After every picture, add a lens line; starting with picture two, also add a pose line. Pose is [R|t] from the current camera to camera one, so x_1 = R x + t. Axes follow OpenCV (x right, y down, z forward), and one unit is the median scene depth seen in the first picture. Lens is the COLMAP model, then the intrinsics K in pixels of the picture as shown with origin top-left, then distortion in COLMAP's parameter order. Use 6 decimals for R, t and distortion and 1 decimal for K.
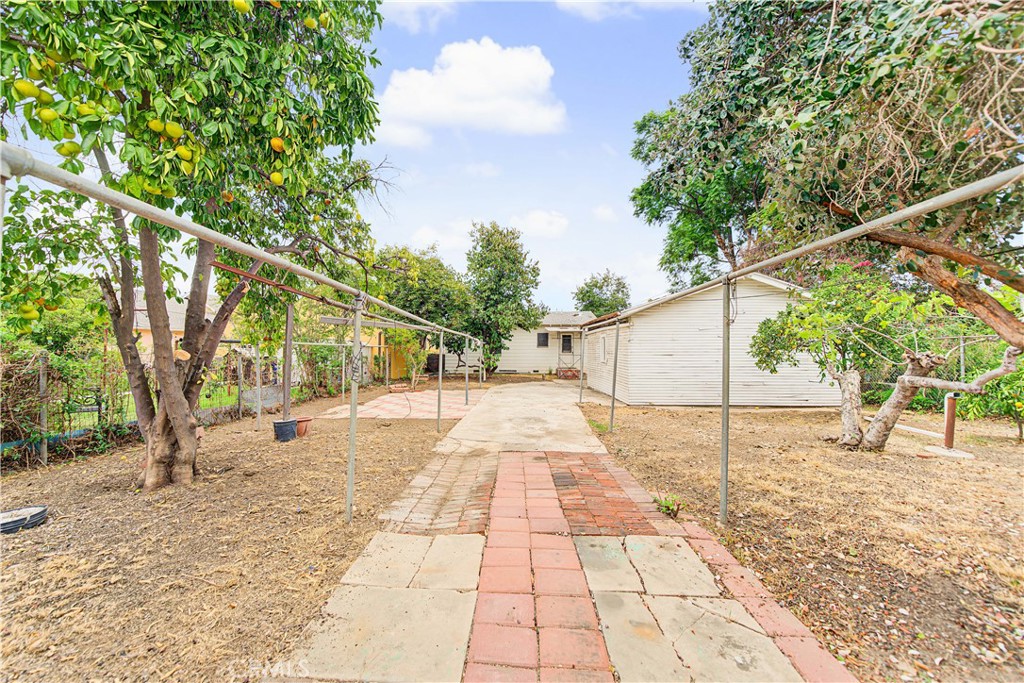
lens RADIAL K [[361.0, 0, 510.5], [0, 361.0, 336.8], [0, 0, 1]] dist [-0.020714, 0.001634]
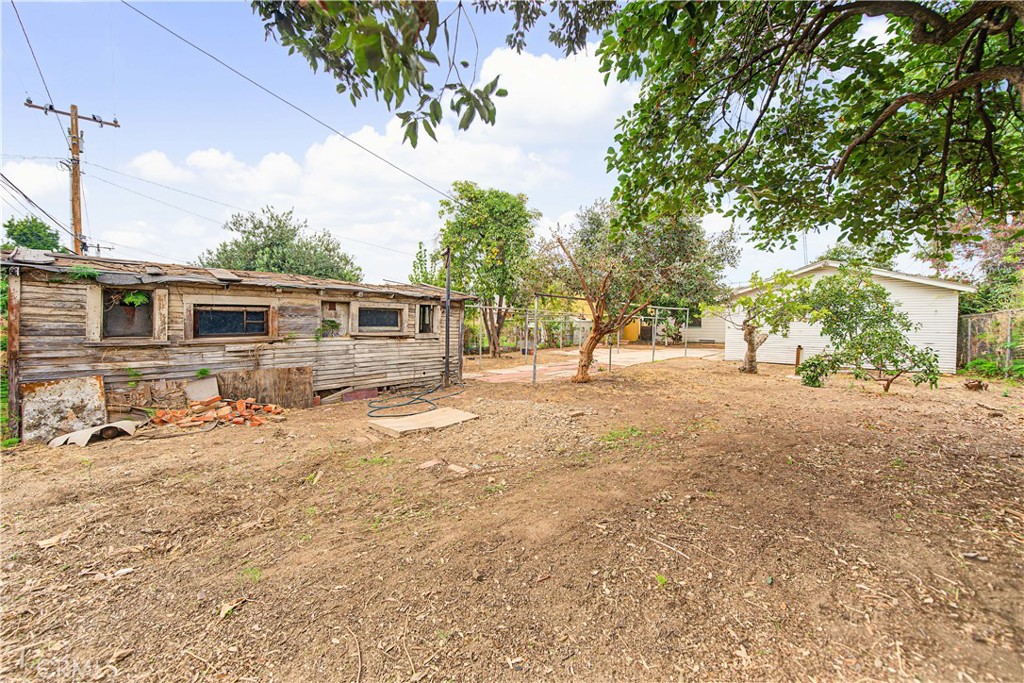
lens RADIAL K [[361.0, 0, 510.5], [0, 361.0, 336.8], [0, 0, 1]] dist [-0.020714, 0.001634]
pose [[0.749719, 0.014948, -0.661588, 1.627594], [0.038242, 0.997096, 0.065864, -0.073847], [0.660650, -0.074680, 0.746970, -1.675735]]
